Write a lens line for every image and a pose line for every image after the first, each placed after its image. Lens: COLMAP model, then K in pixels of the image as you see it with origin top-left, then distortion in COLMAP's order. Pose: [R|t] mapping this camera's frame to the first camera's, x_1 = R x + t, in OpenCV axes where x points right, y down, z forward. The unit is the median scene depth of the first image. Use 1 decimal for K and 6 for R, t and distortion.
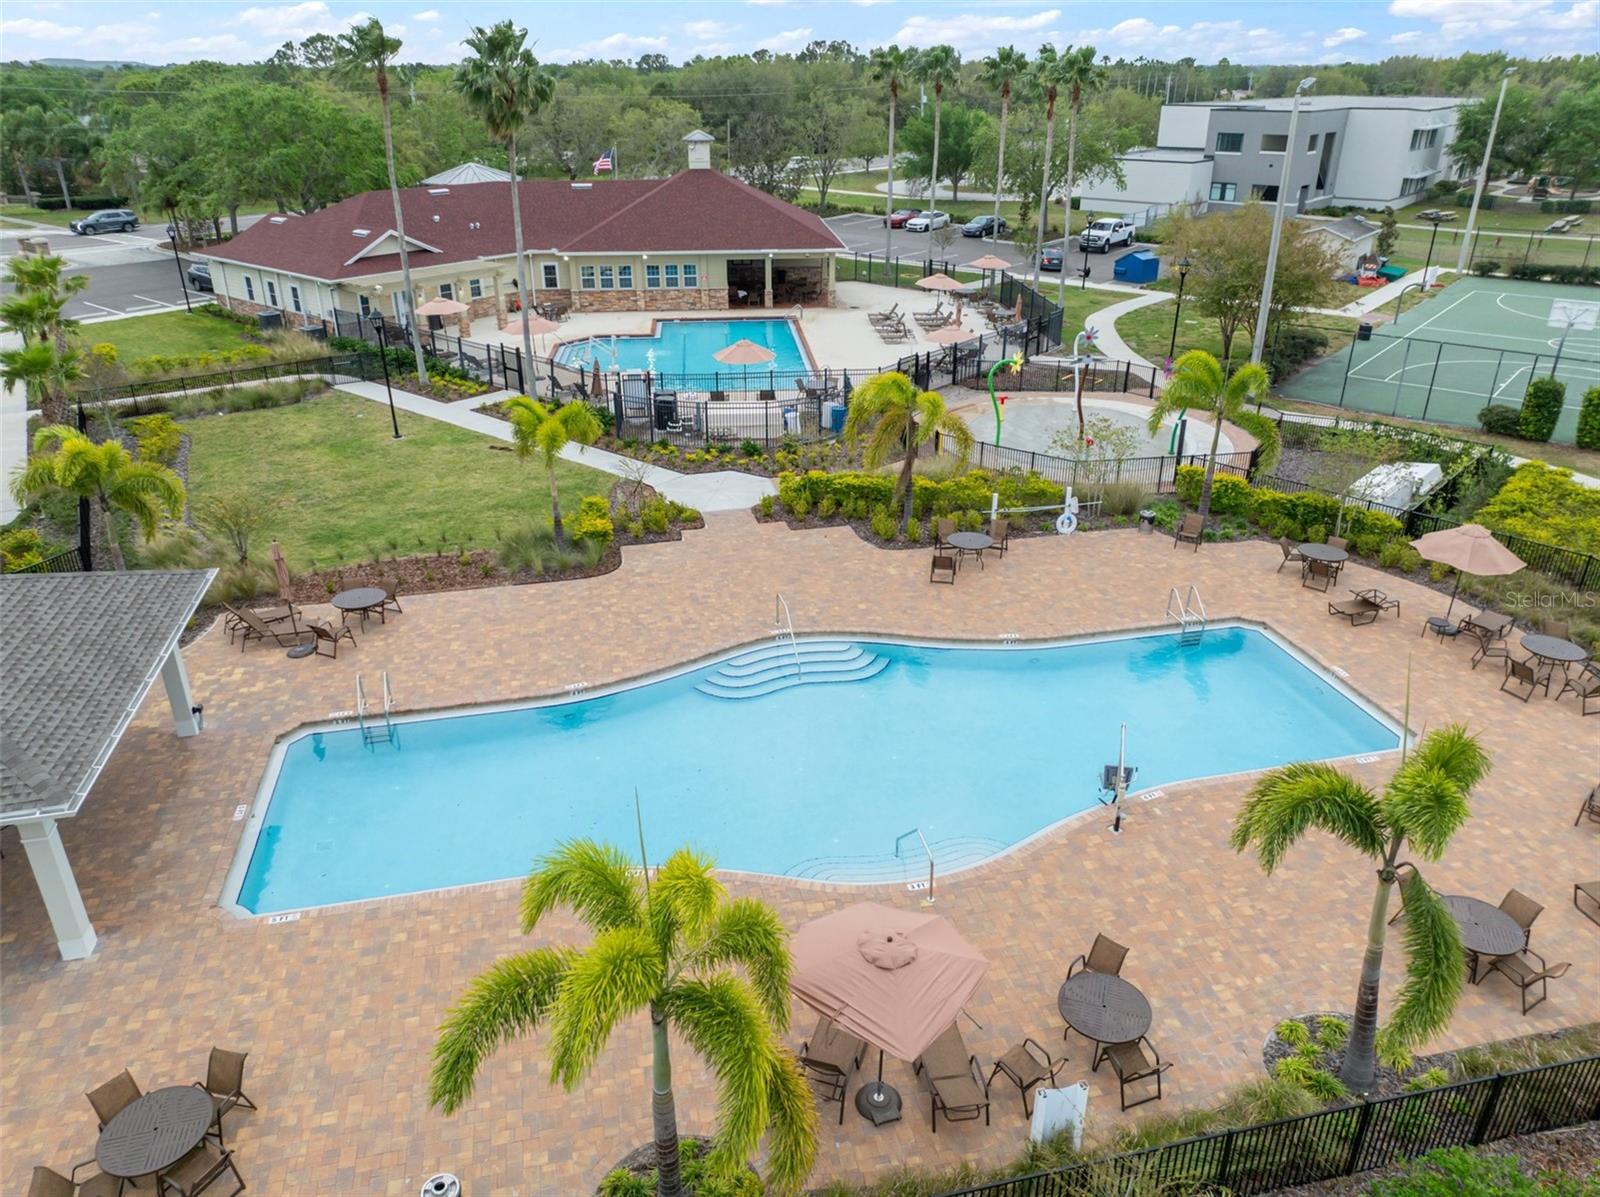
lens RADIAL K [[1124.9, 0, 806.3], [0, 1124.9, 593.0], [0, 0, 1]] dist [0.000507, 0.001380]
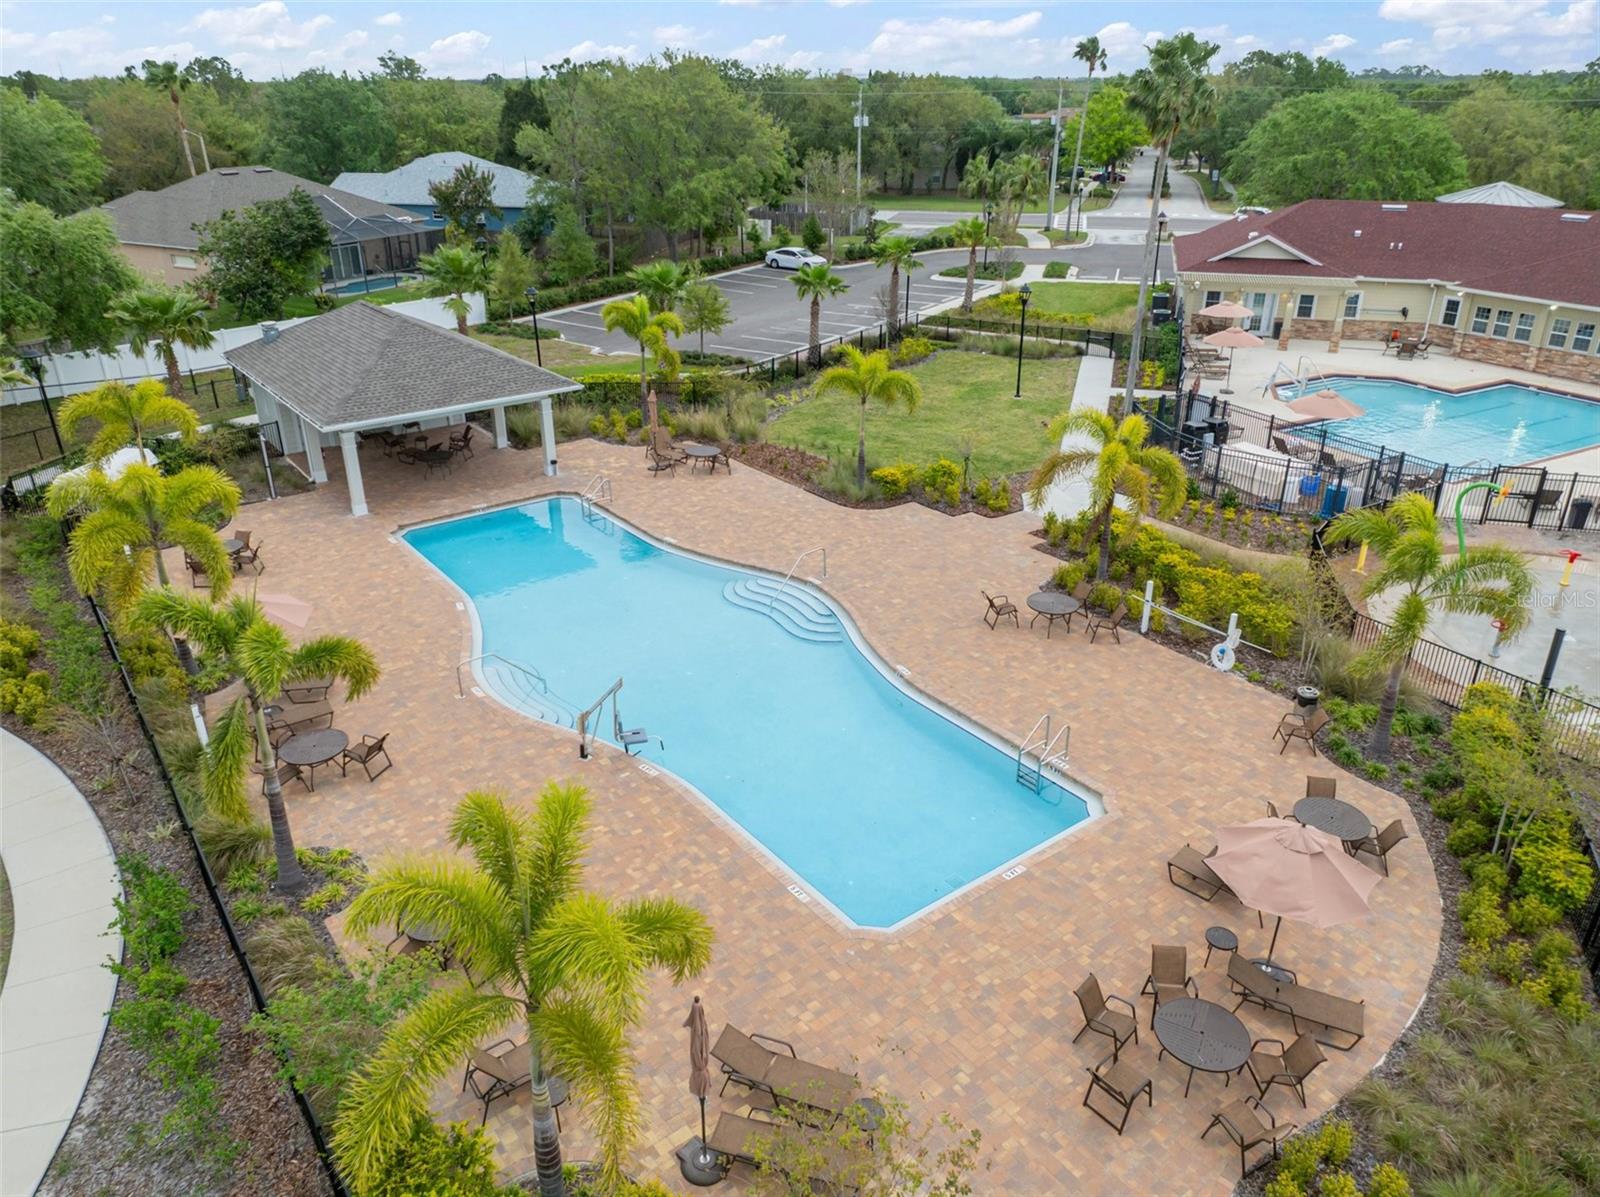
lens RADIAL K [[1126.6, 0, 795.8], [0, 1126.6, 602.2], [0, 0, 1]] dist [-0.019421, 0.032344]
pose [[0.401590, 0.384903, -0.831009, 0.398784], [-0.383531, 0.894674, 0.229047, -0.085975], [0.831643, 0.226735, 0.506914, 0.184601]]
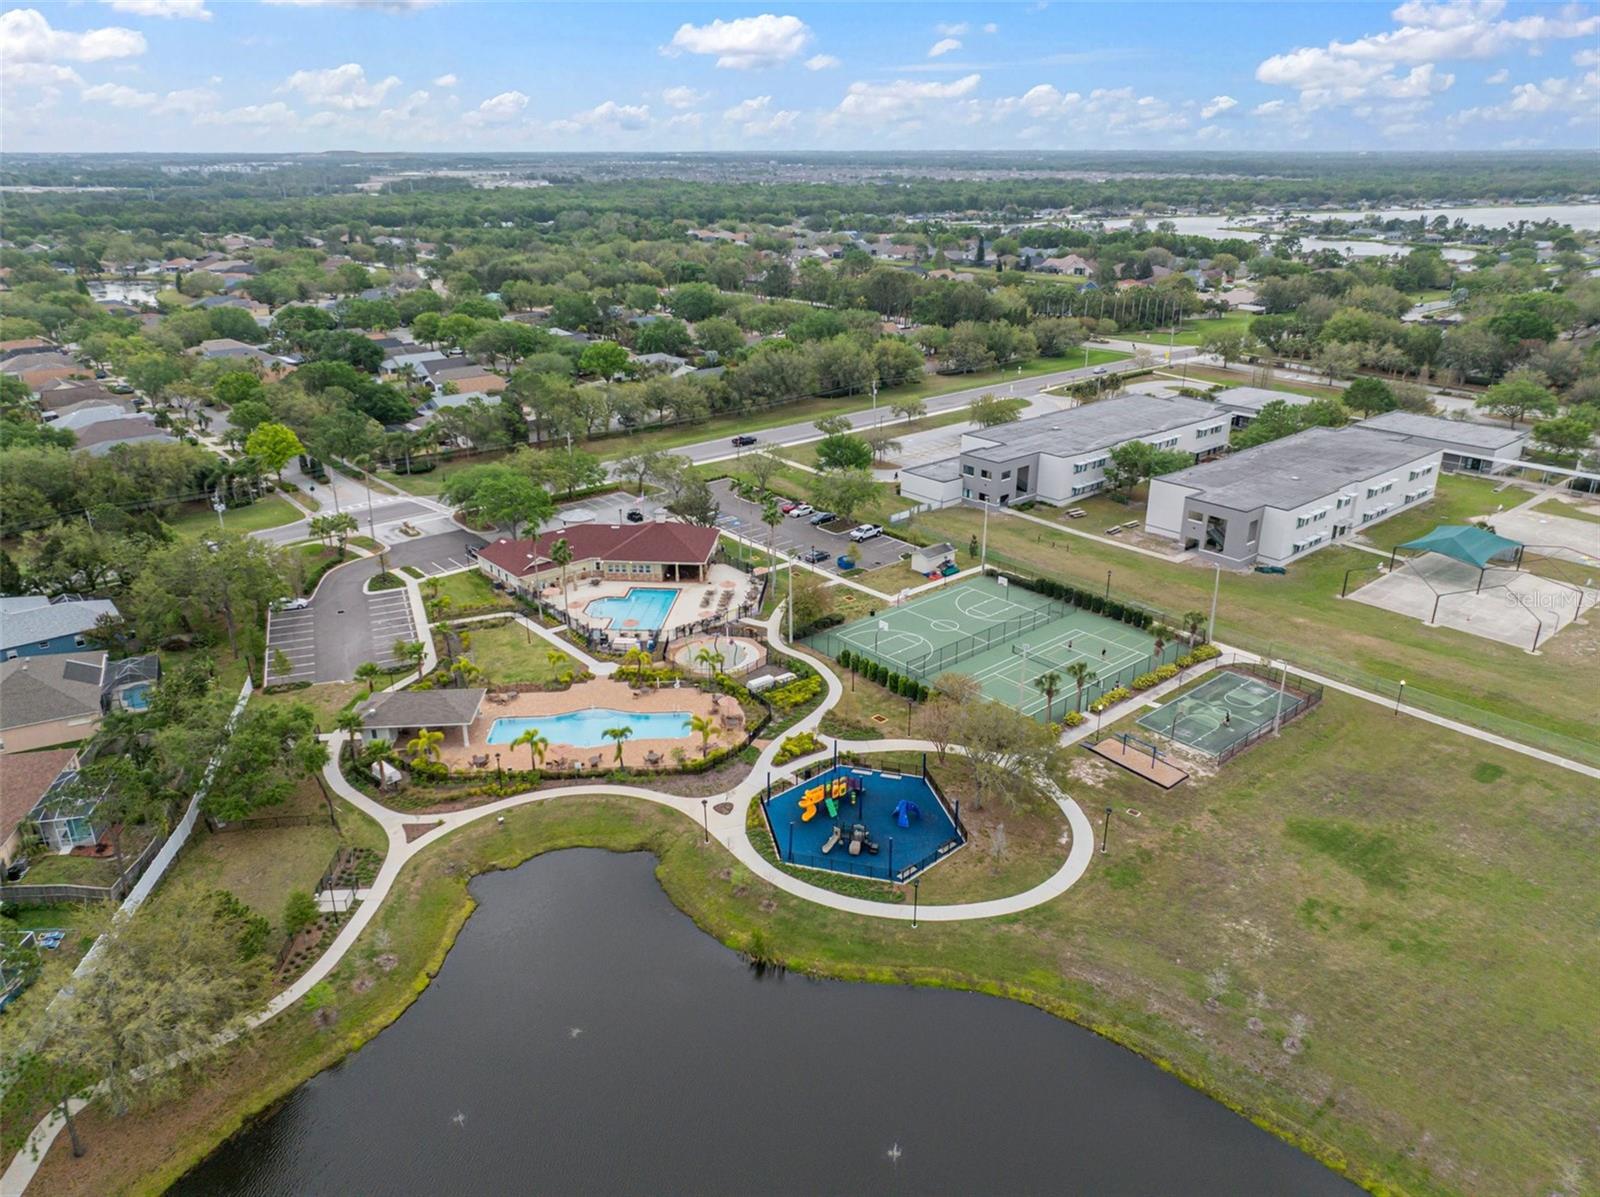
lens RADIAL K [[1124.9, 0, 806.3], [0, 1124.9, 593.0], [0, 0, 1]] dist [0.000507, 0.001380]
pose [[0.986006, 0.060455, -0.155364, 0.702885], [-0.069376, 0.996200, -0.052647, -0.115362], [0.151591, 0.062688, 0.986453, -1.607531]]
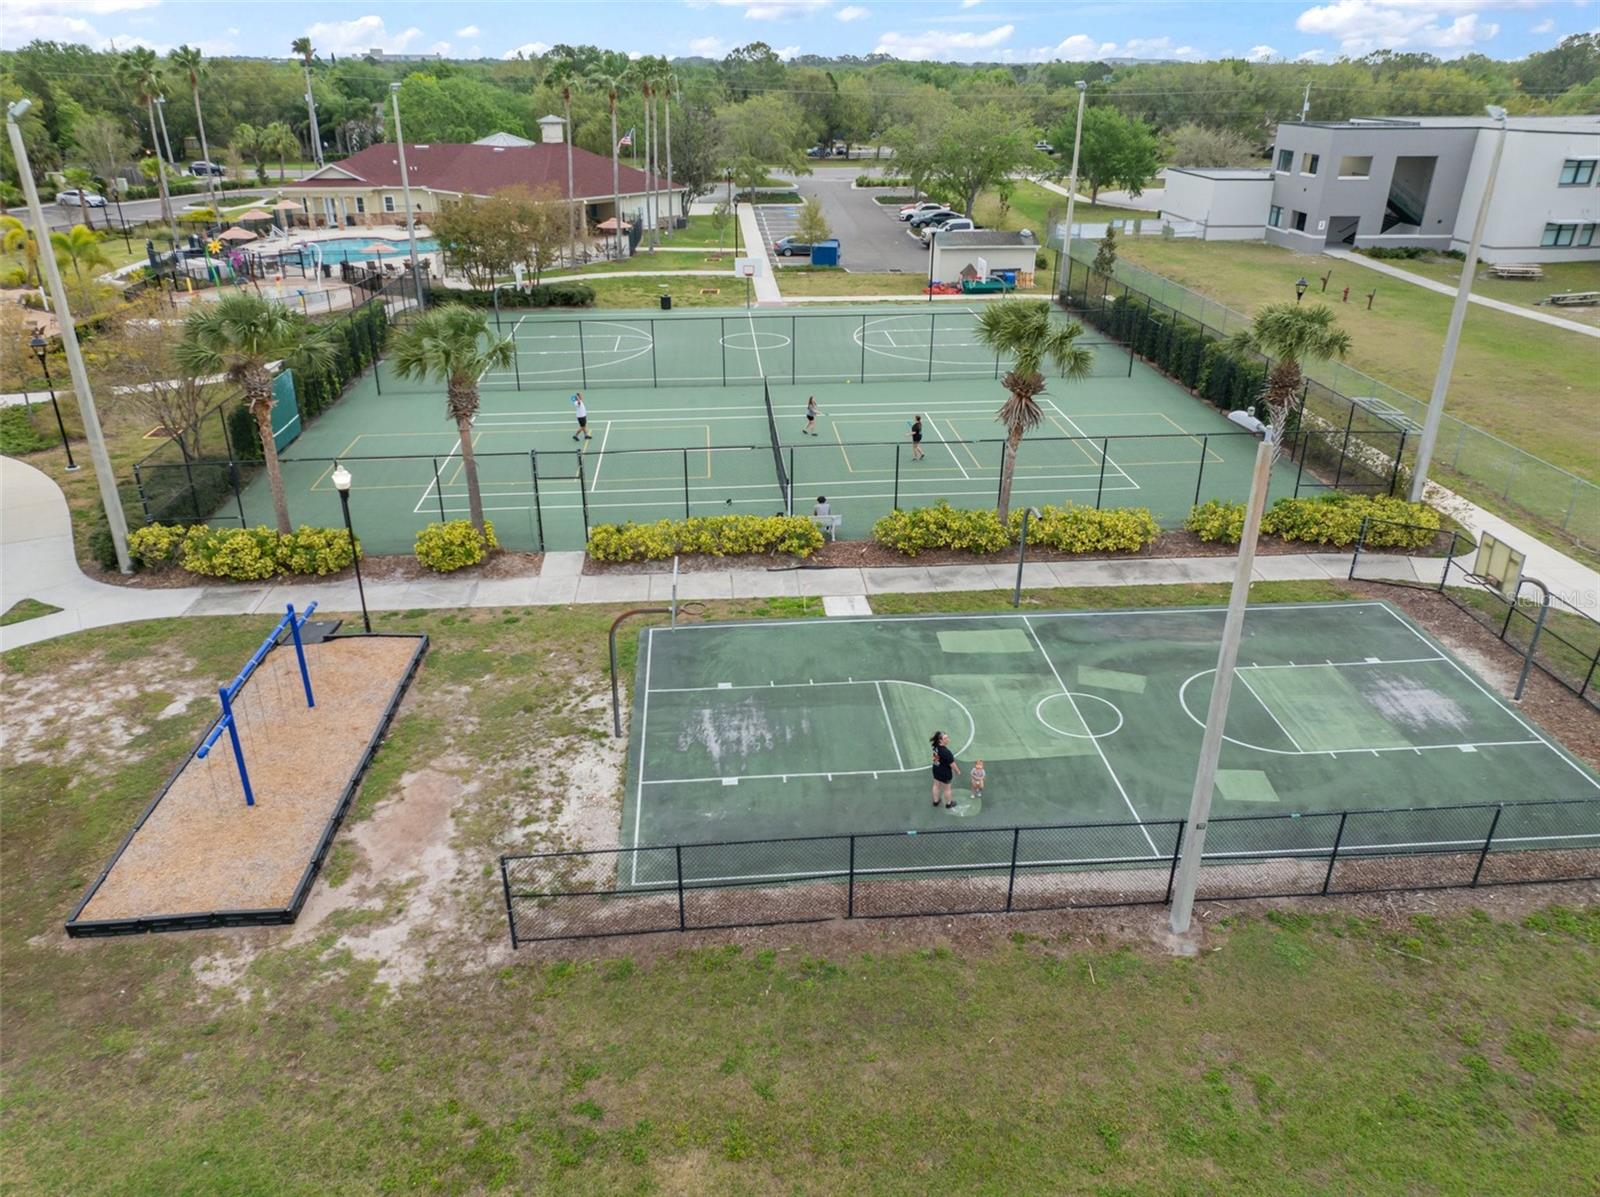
lens RADIAL K [[1126.6, 0, 795.8], [0, 1126.6, 602.2], [0, 0, 1]] dist [-0.019421, 0.032344]
pose [[0.693564, 0.315320, -0.647721, 1.335422], [-0.309133, 0.942398, 0.127761, -0.119146], [0.650696, 0.111621, 0.751089, 0.224419]]
